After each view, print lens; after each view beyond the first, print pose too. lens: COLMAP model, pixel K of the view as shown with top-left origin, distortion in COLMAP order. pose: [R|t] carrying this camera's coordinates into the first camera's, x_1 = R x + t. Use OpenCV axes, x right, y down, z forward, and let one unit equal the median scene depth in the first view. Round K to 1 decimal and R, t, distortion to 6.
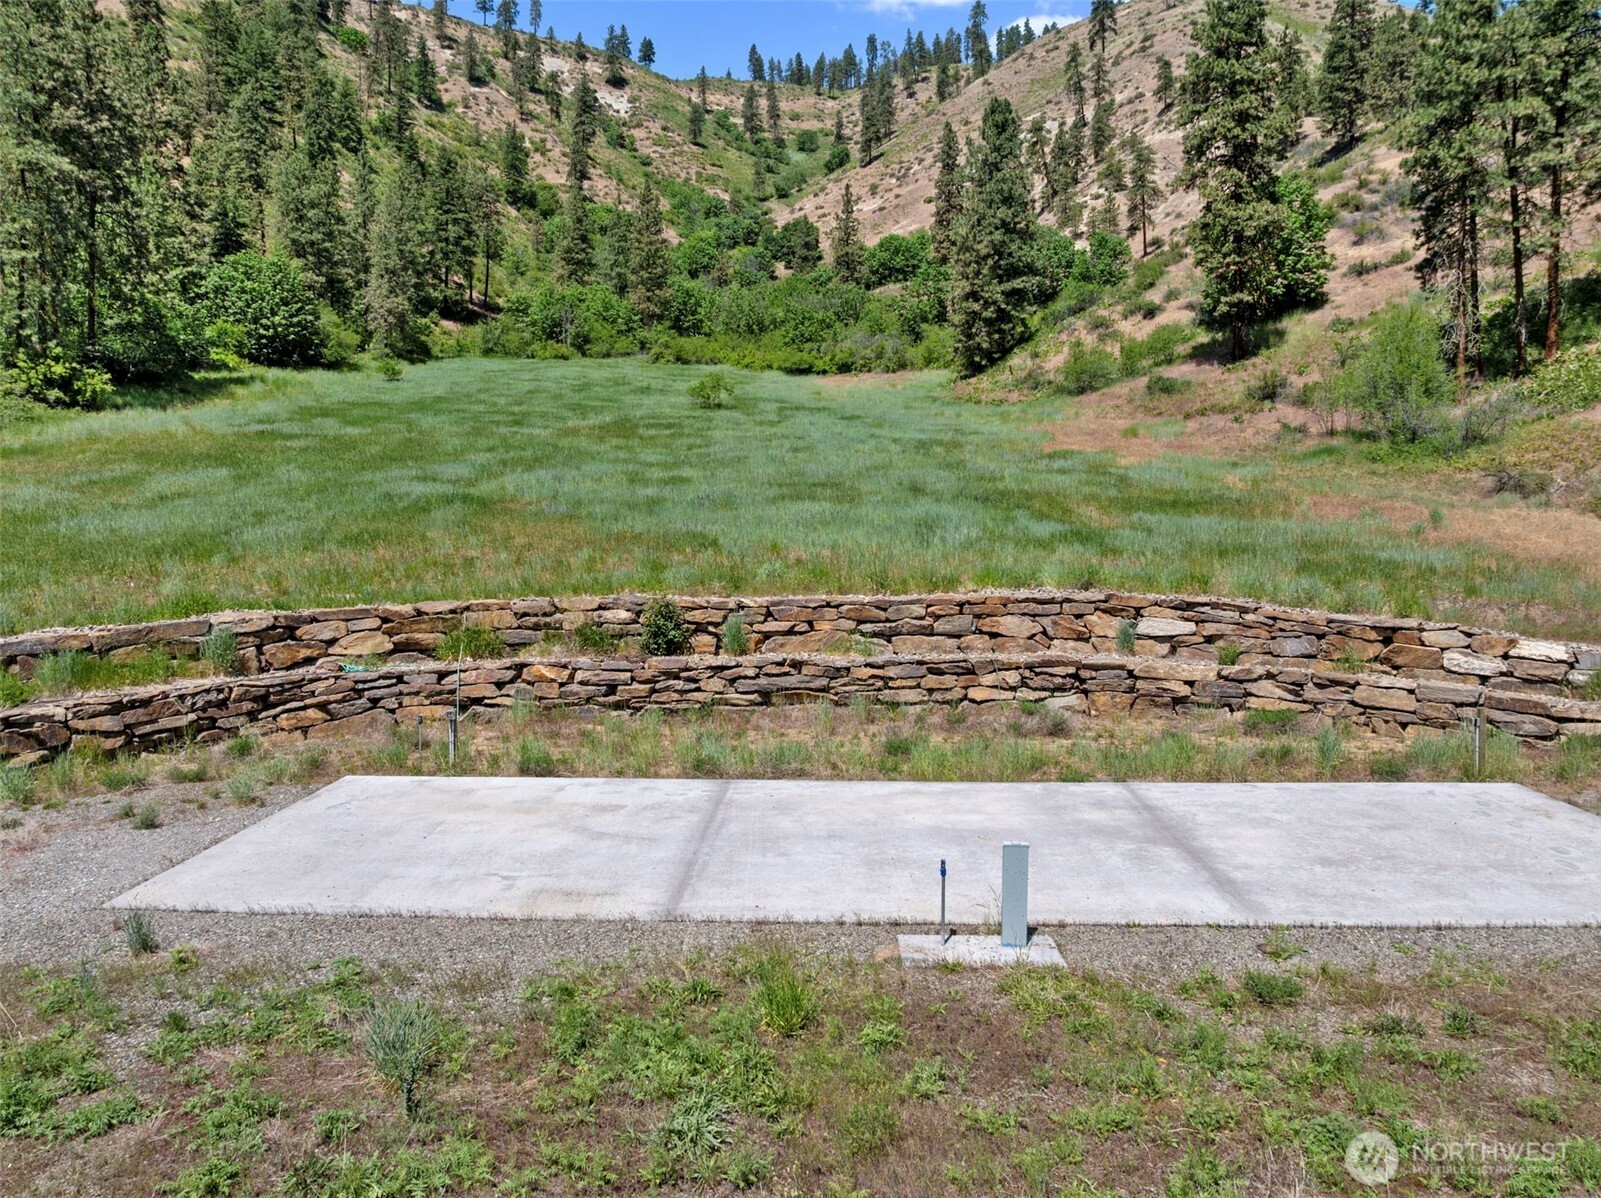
lens RADIAL K [[1124.8, 0, 799.1], [0, 1124.8, 598.6], [0, 0, 1]] dist [-0.046268, 0.014108]
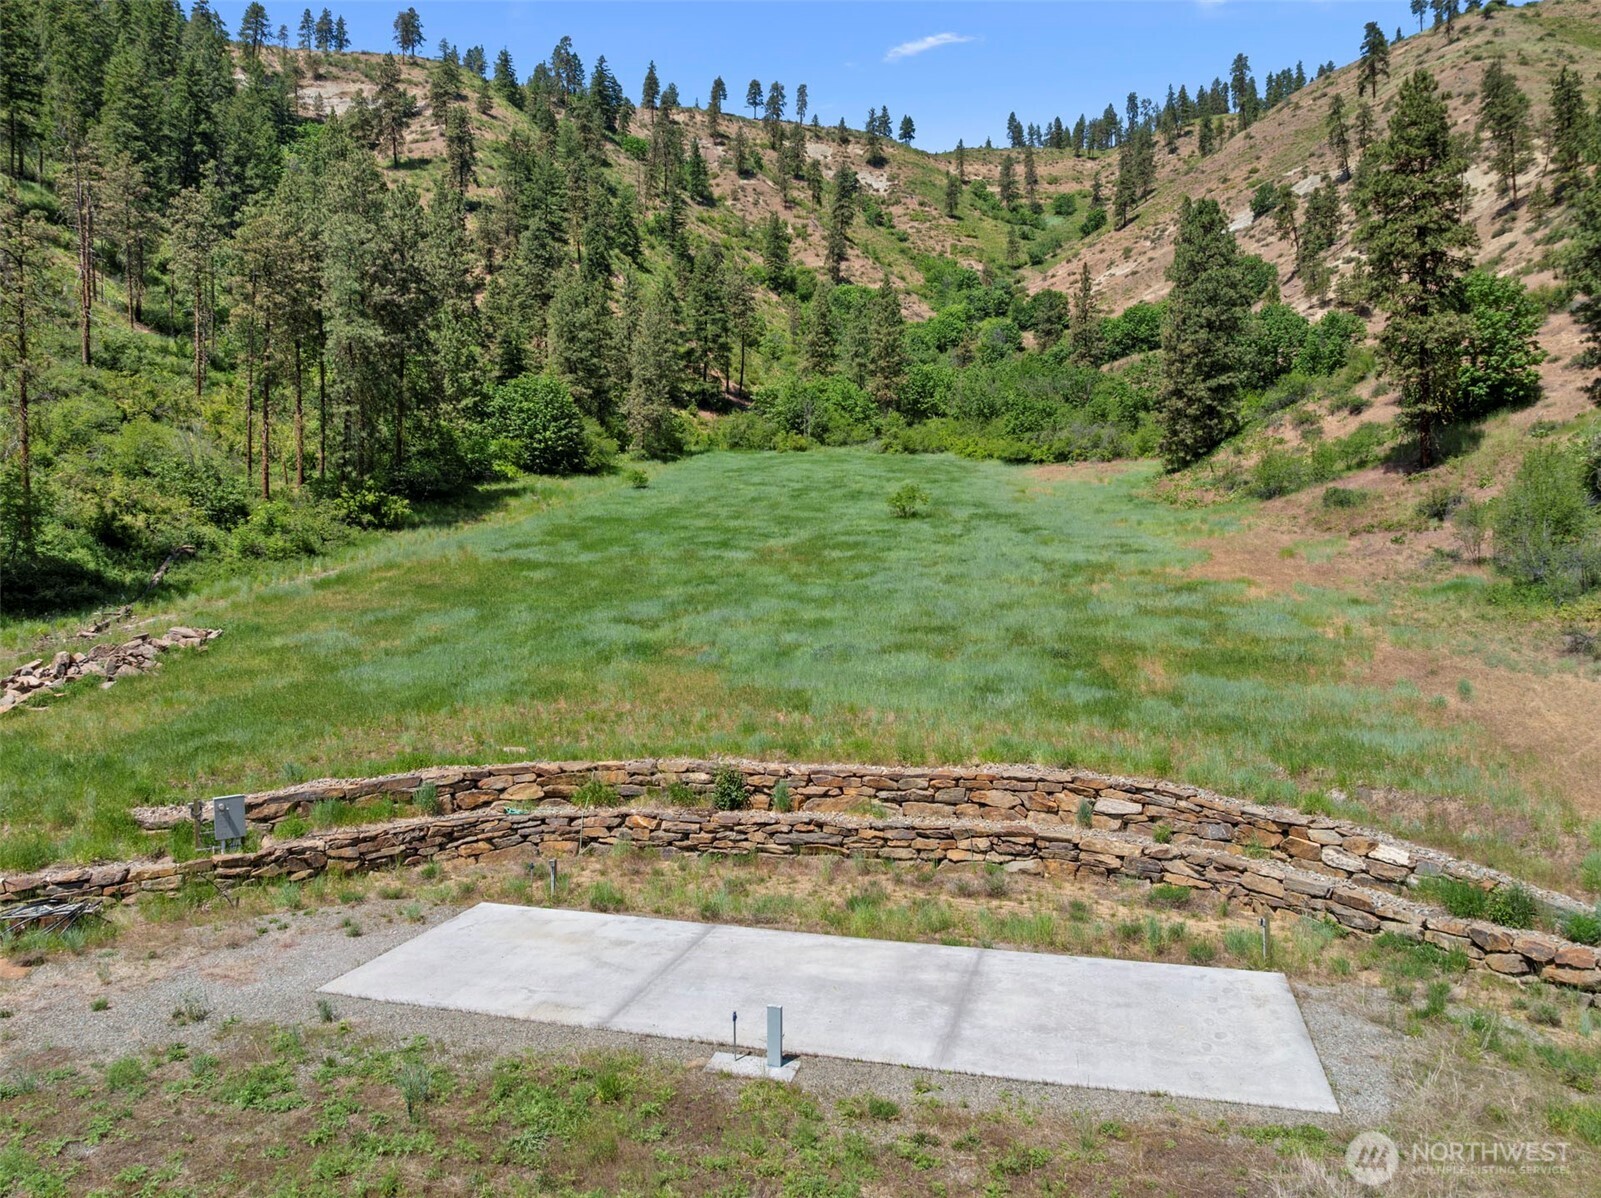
lens RADIAL K [[1124.8, 0, 798.8], [0, 1124.8, 596.7], [0, 0, 1]] dist [-0.046268, 0.014108]
pose [[0.972022, 0.006611, -0.234798, 0.048562], [-0.017843, 0.998794, -0.045745, -0.025577], [0.234212, 0.048654, 0.970967, -0.053307]]
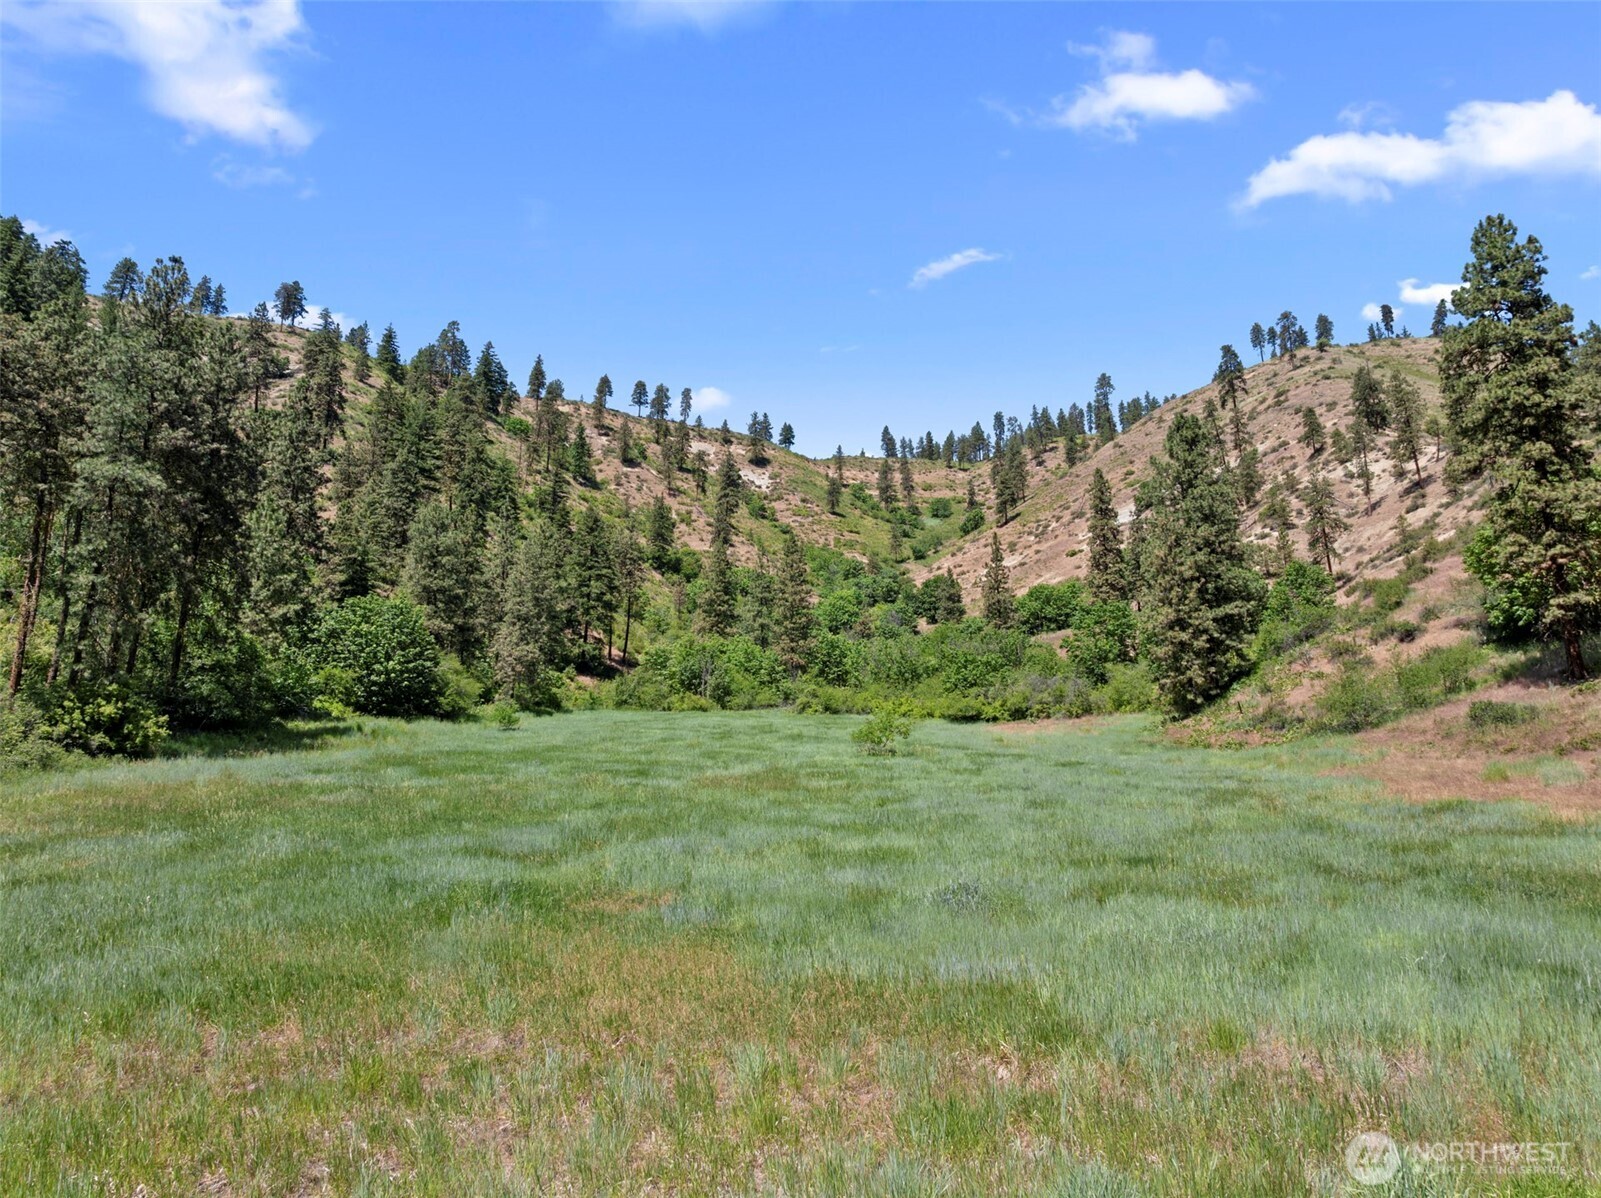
lens RADIAL K [[1124.8, 0, 799.6], [0, 1124.8, 599.6], [0, 0, 1]] dist [-0.046268, 0.014108]
pose [[0.993224, -0.027025, -0.113031, -0.027717], [-0.009775, 0.949716, -0.312961, -0.015487], [0.115805, 0.311946, 0.943016, 0.128727]]
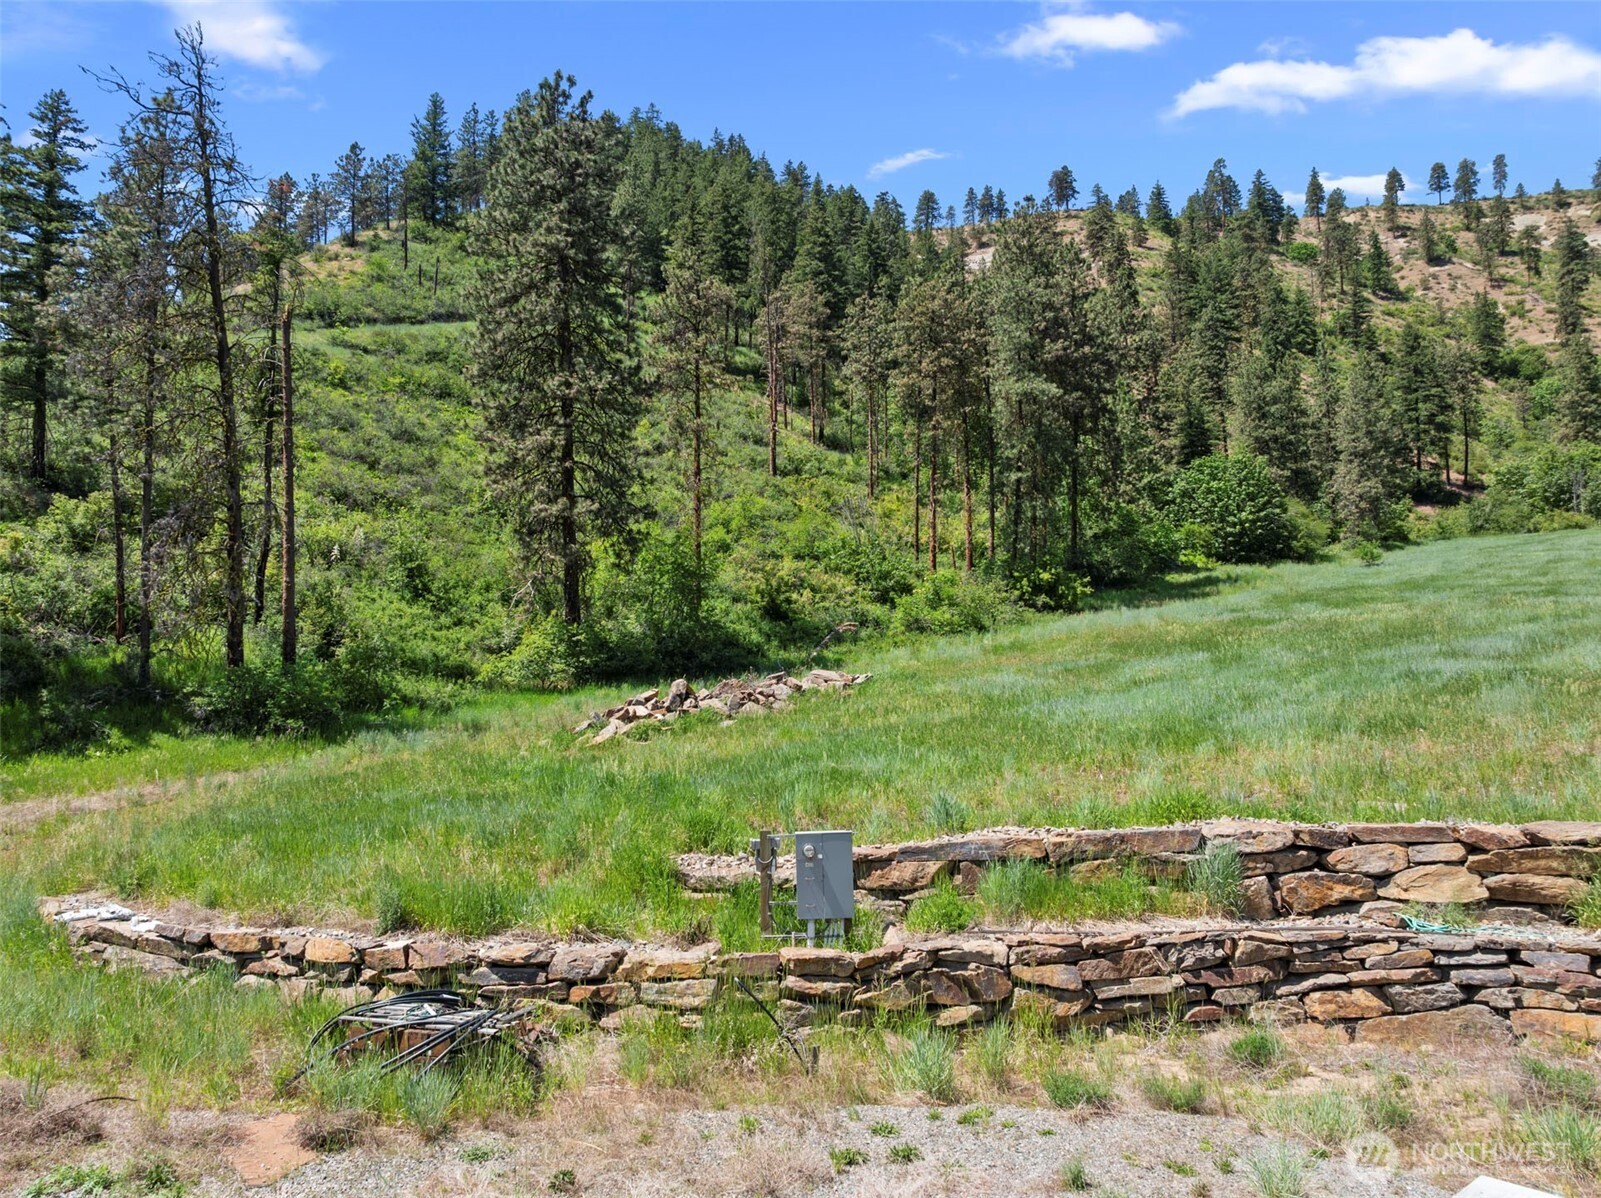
lens RADIAL K [[1124.8, 0, 803.4], [0, 1124.8, 598.2], [0, 0, 1]] dist [-0.046268, 0.014108]
pose [[0.693081, -0.076056, -0.716836, -0.031551], [-0.058388, 0.985228, -0.160985, 0.000566], [0.718491, 0.153430, 0.678402, 0.053866]]
